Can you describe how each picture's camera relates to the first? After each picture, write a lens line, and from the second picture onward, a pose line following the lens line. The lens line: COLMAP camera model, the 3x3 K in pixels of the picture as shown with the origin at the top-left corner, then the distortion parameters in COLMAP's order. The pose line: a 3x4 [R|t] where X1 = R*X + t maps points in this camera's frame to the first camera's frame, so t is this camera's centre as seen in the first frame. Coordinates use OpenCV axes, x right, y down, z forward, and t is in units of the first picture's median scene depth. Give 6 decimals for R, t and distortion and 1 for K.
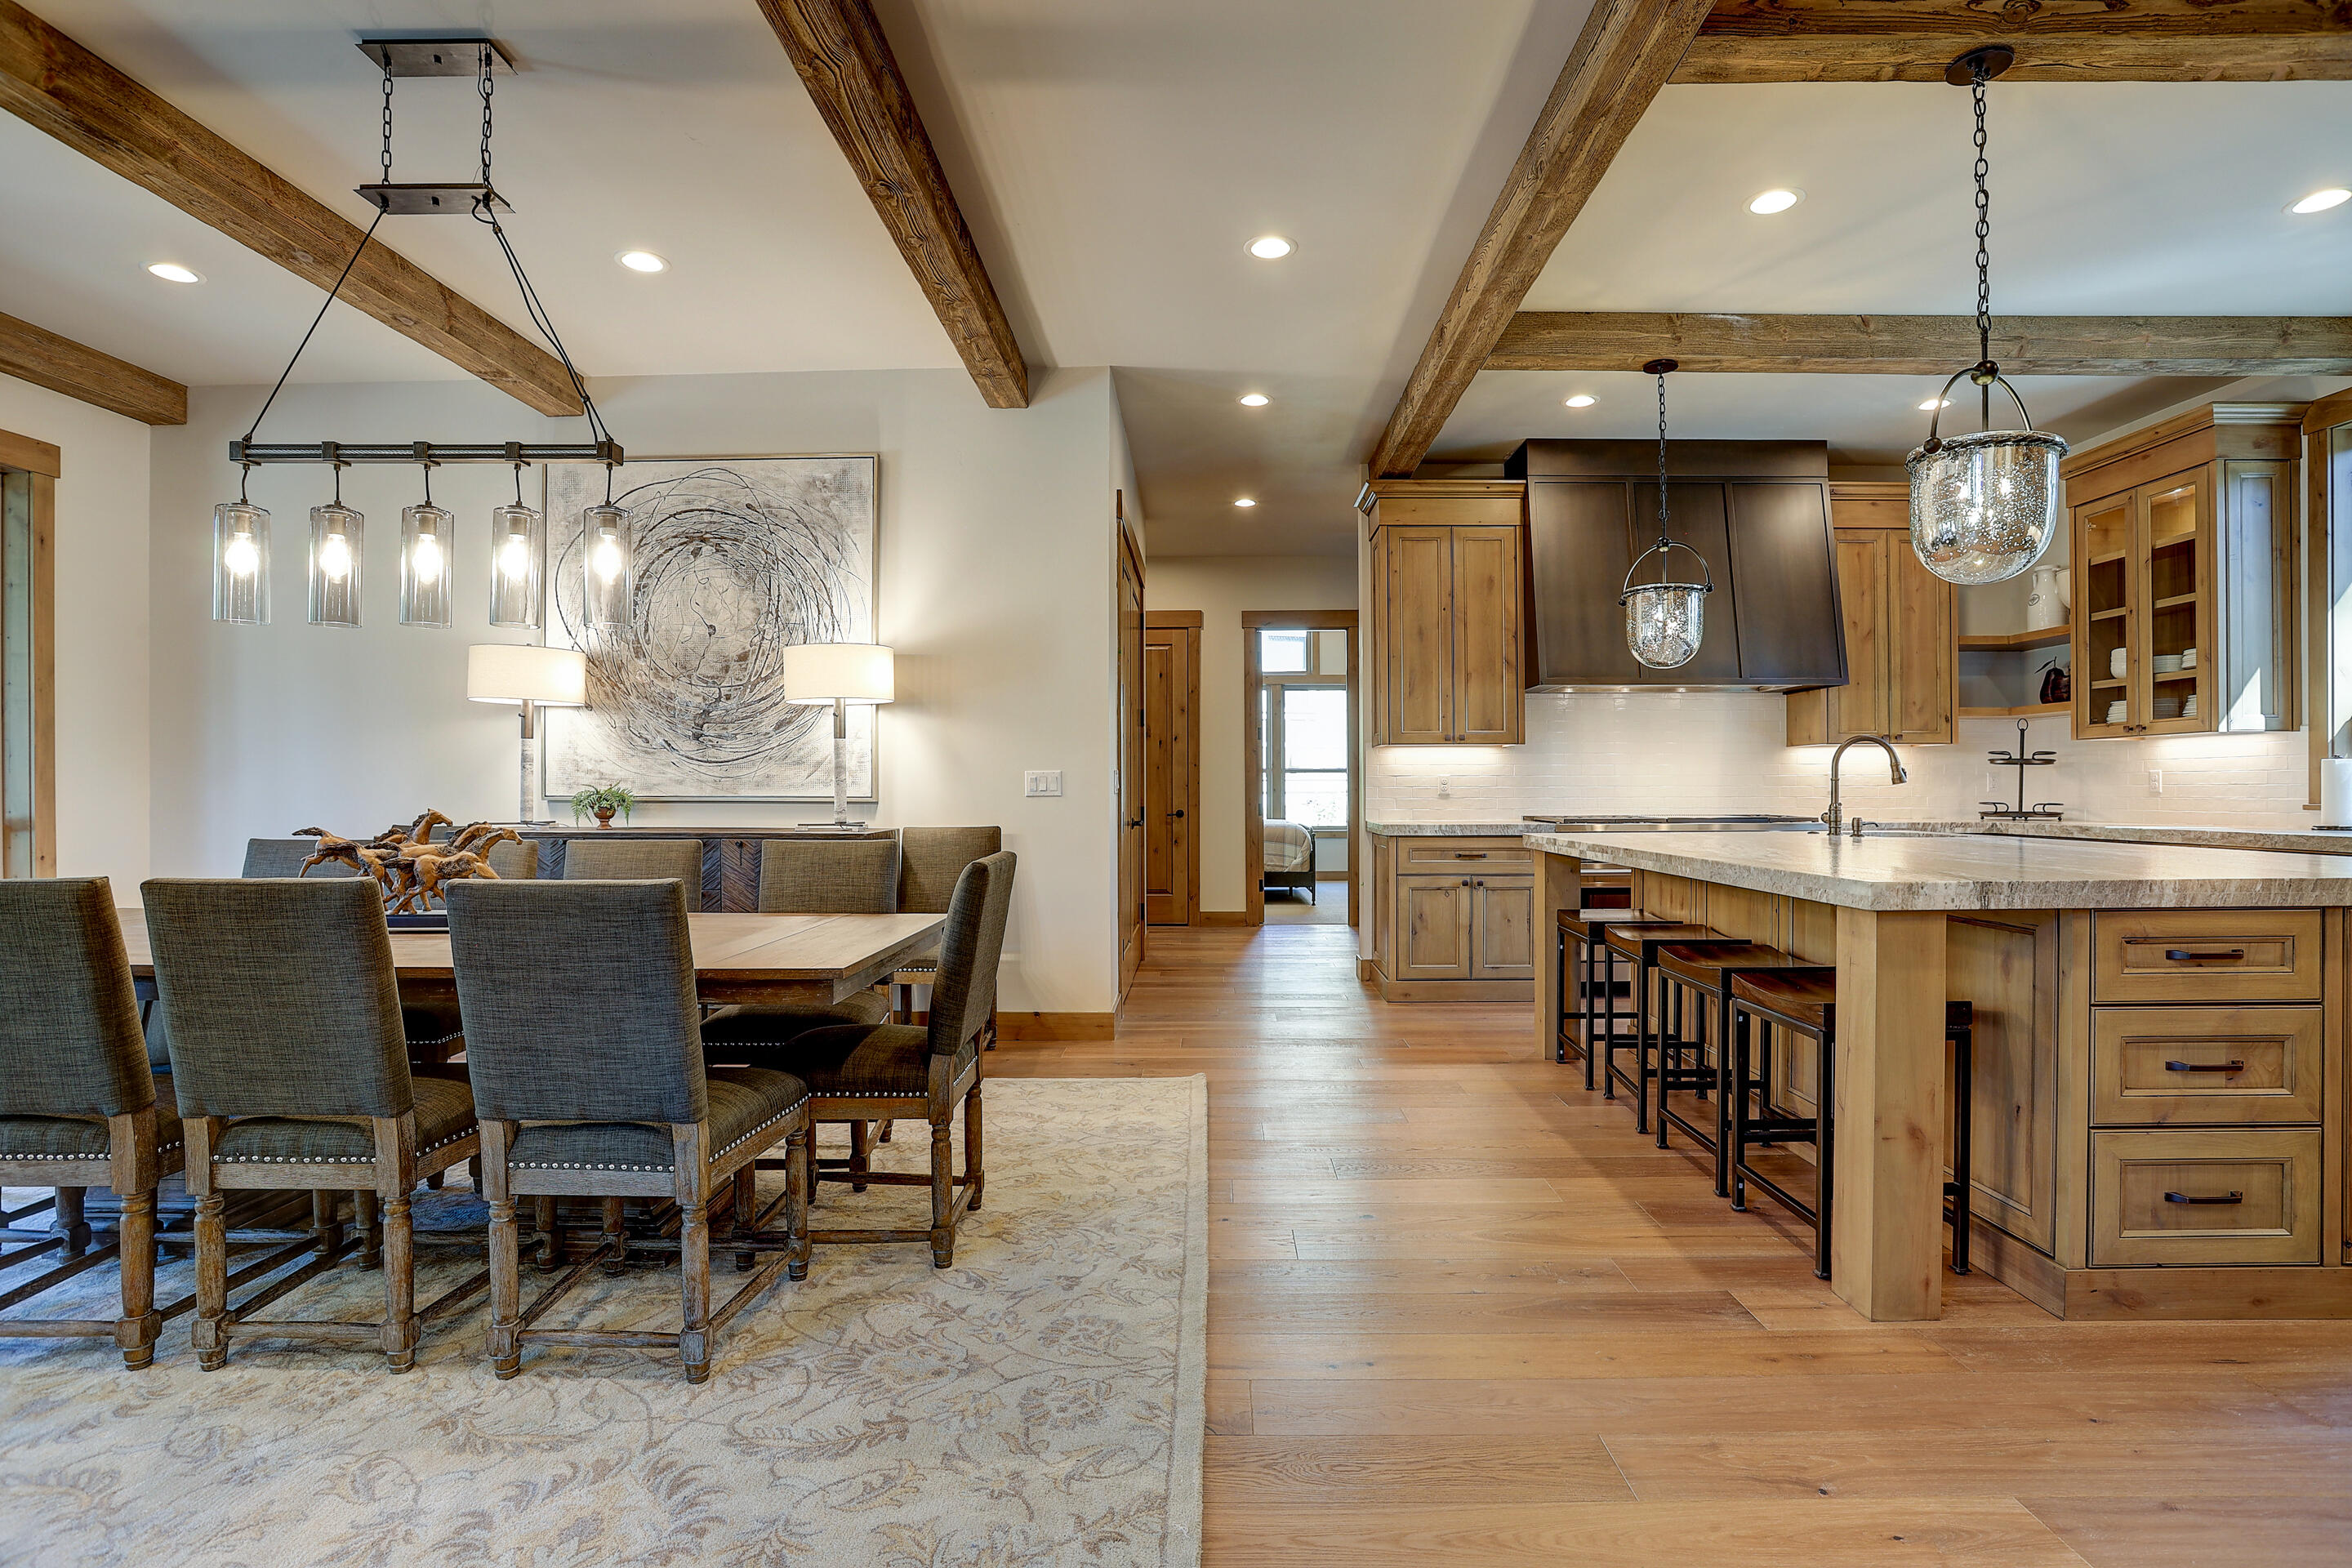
lens RADIAL K [[1140.4, 0, 1195.8], [0, 1140.4, 789.1], [0, 0, 1]] dist [-0.053972, 0.018712]
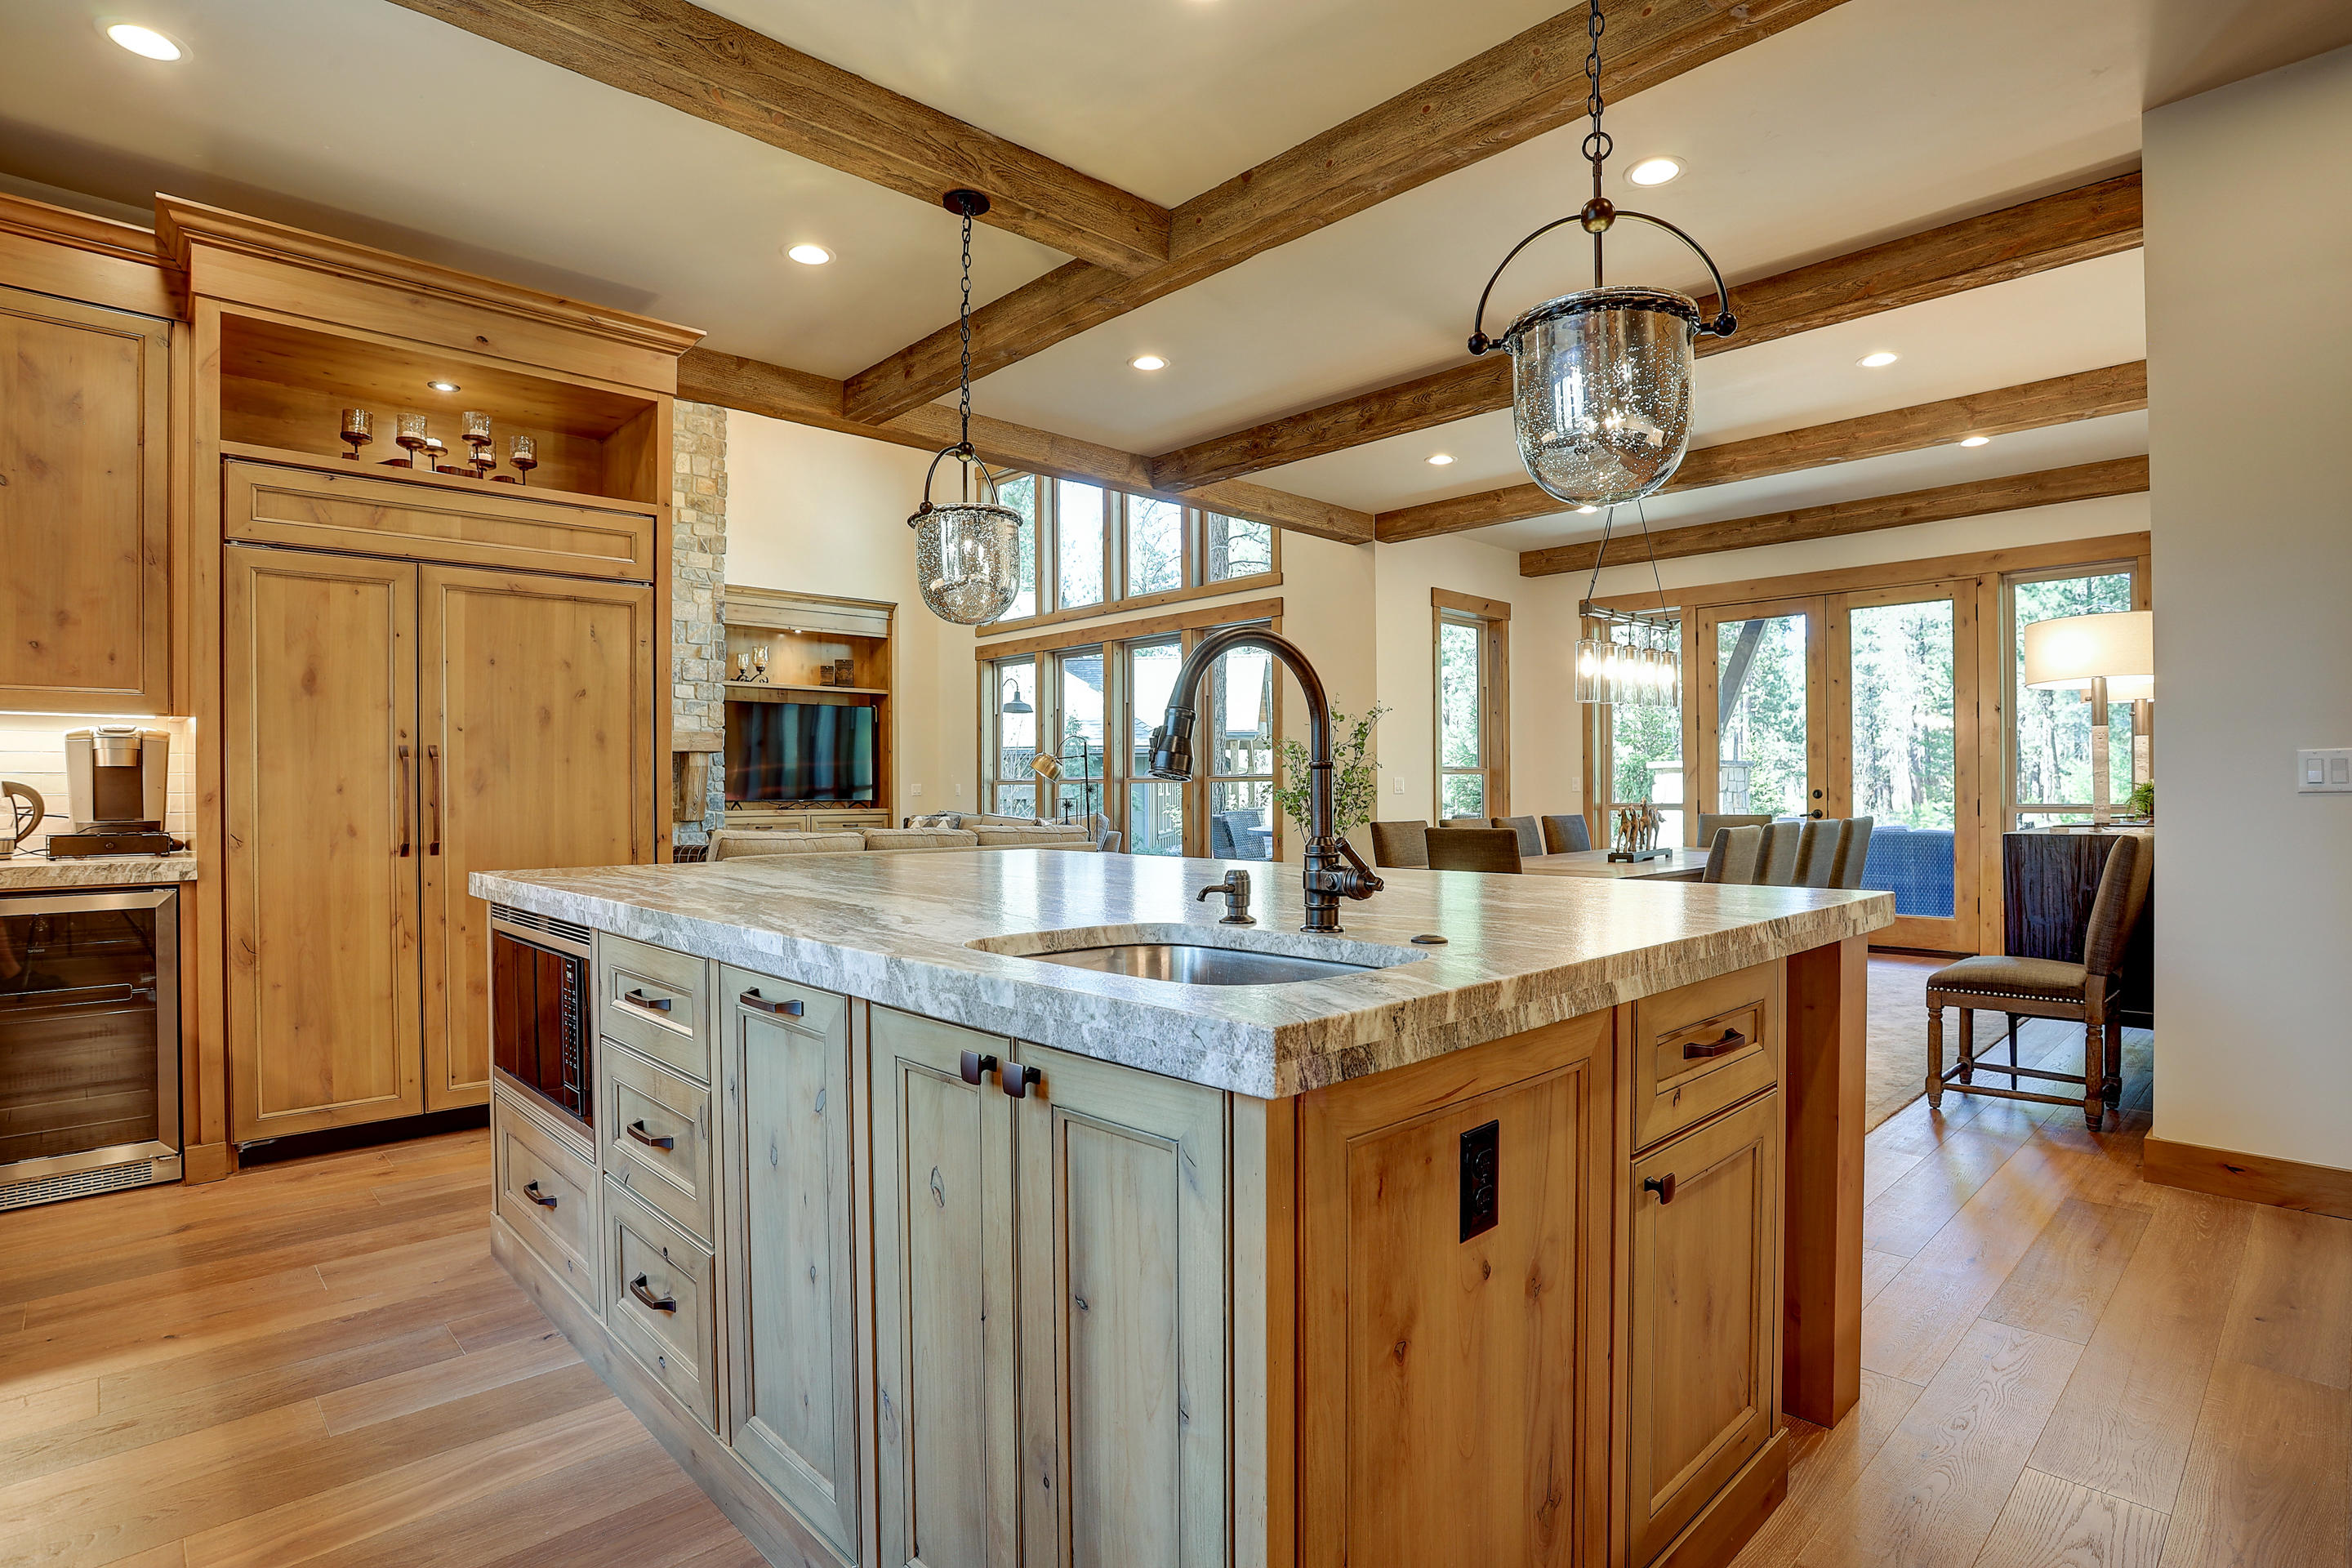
lens RADIAL K [[1180.5, 0, 1171.8], [0, 1180.5, 789.9], [0, 0, 1]] dist [-0.056346, 0.015921]
pose [[-0.719944, 0.006001, -0.694007, 0.754206], [0.008085, 0.999967, 0.000259, -0.001506], [0.693985, -0.005425, -0.719969, 1.086292]]
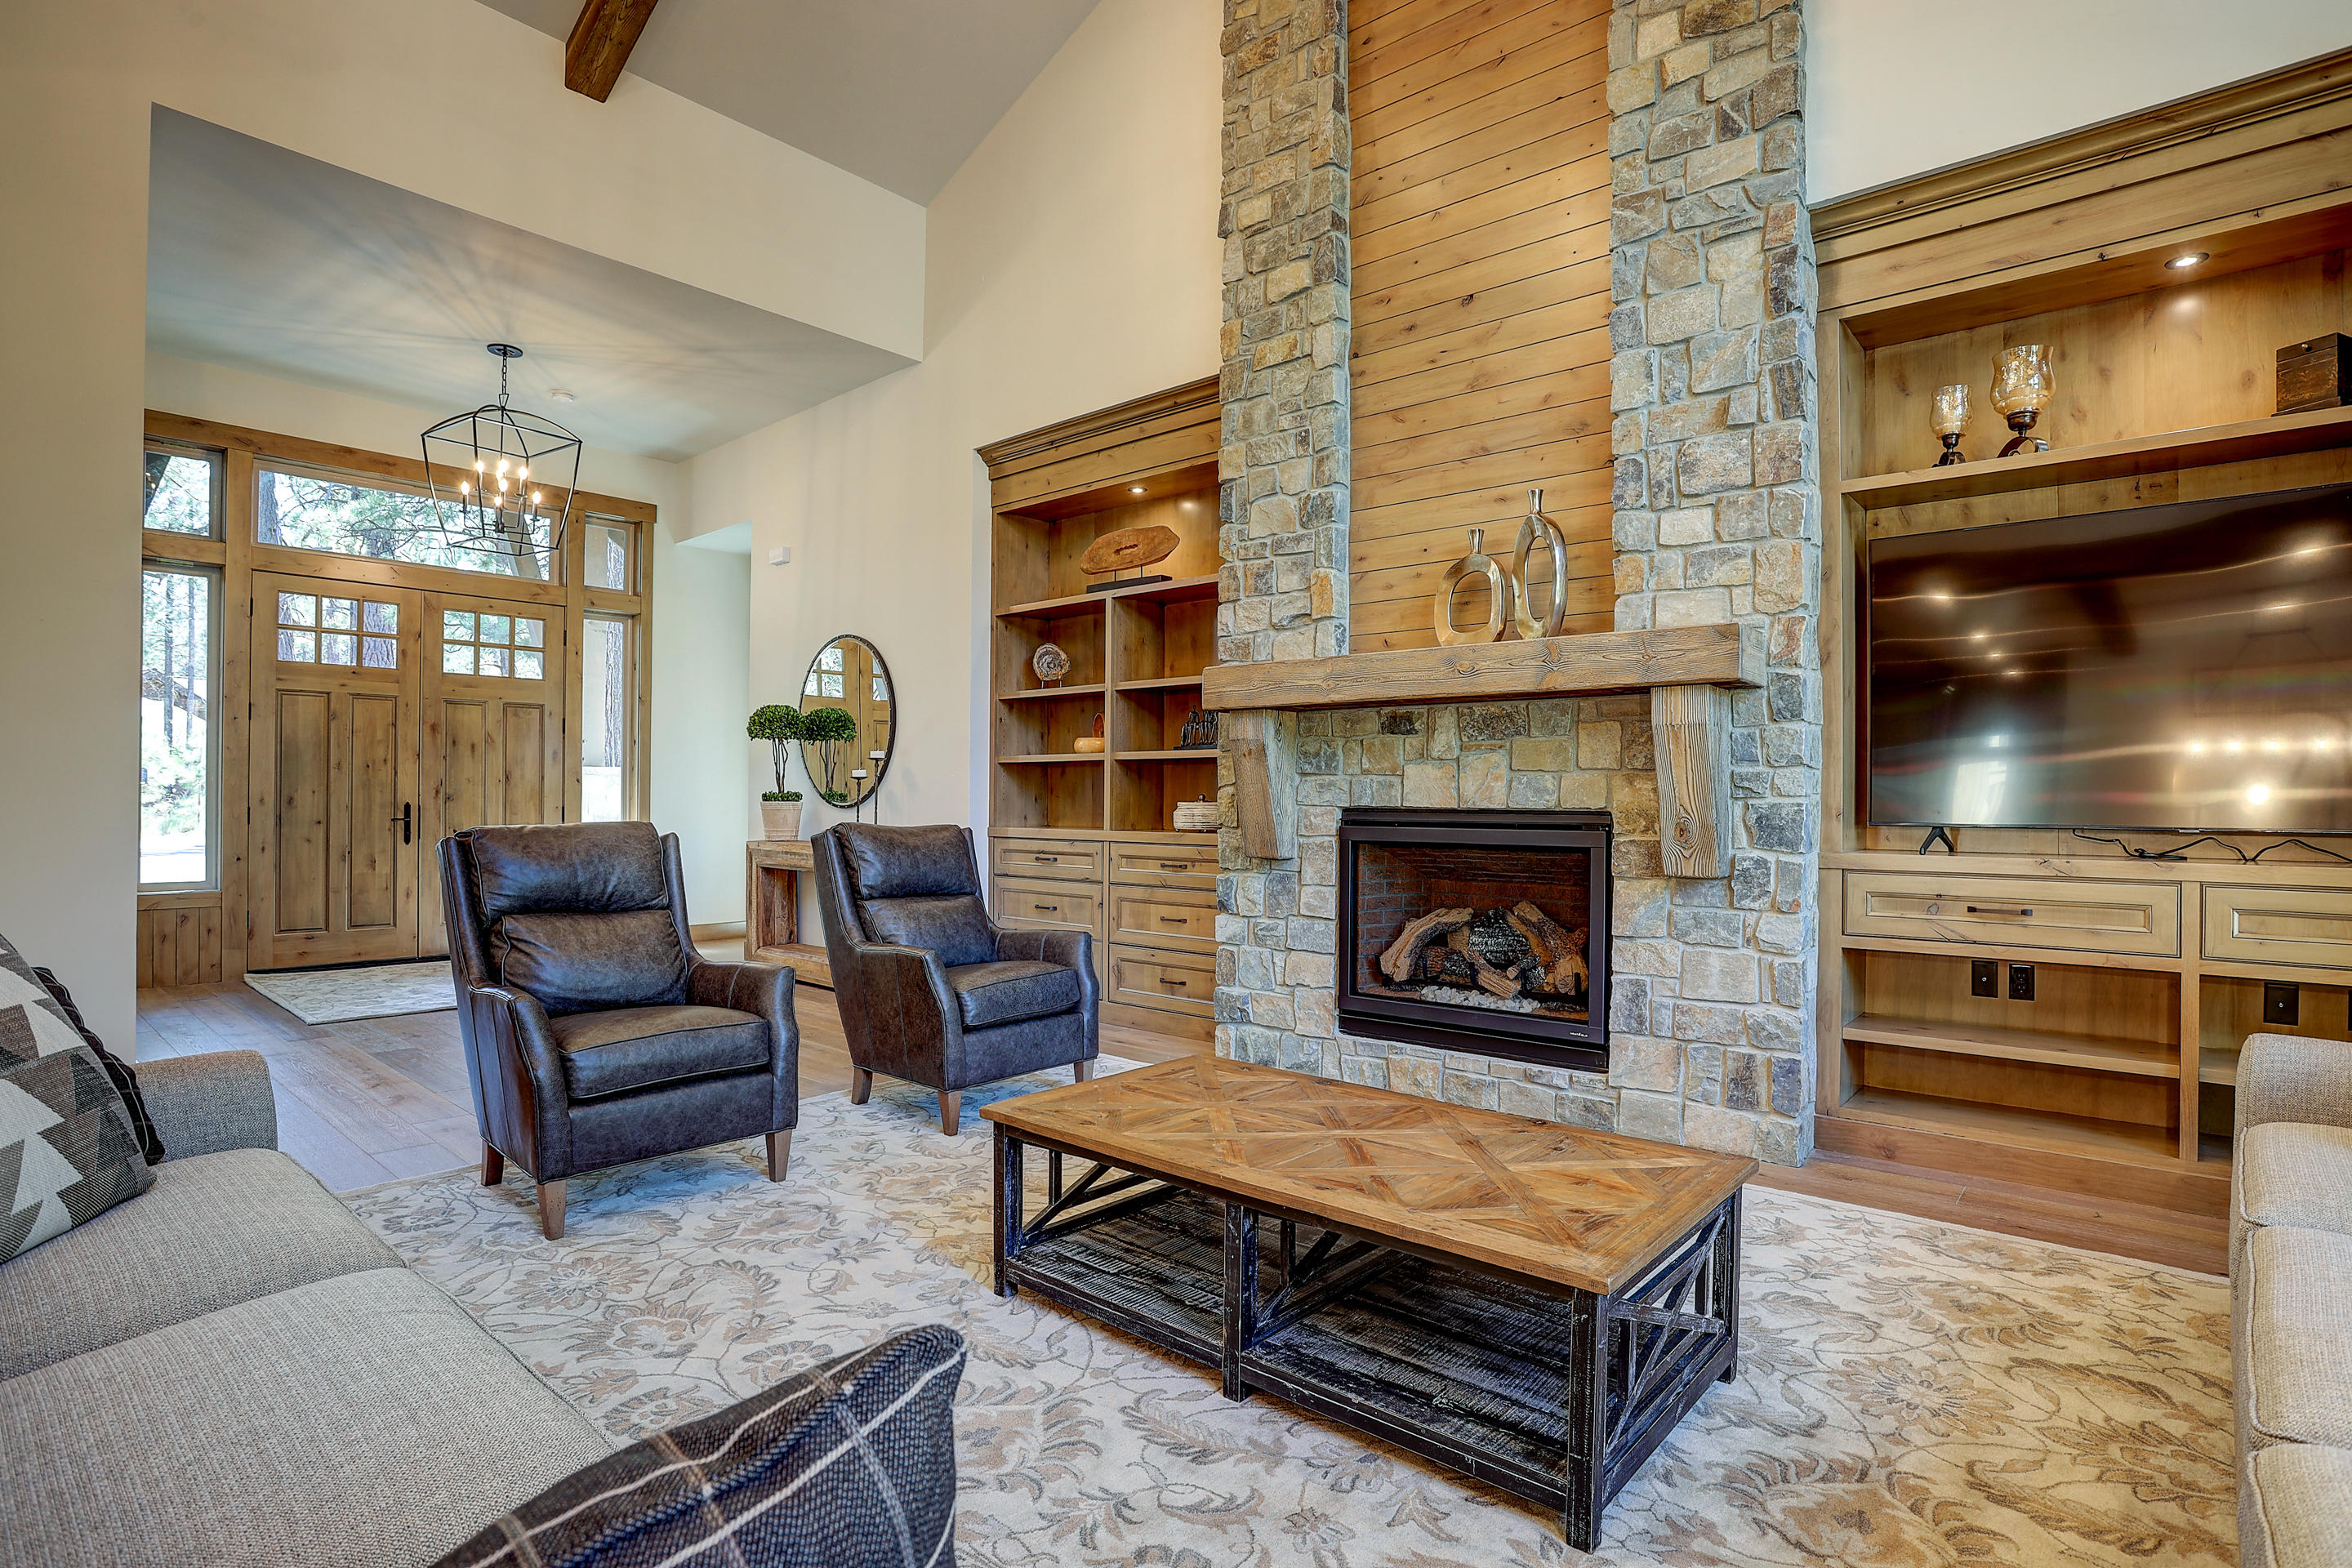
lens RADIAL K [[1180.5, 0, 1198.0], [0, 1180.5, 779.7], [0, 0, 1]] dist [-0.056346, 0.015921]
pose [[-0.762605, 0.006552, 0.646831, -0.298549], [-0.005028, 0.999858, -0.016056, -0.002851], [-0.646845, -0.015496, -0.762464, -0.194207]]
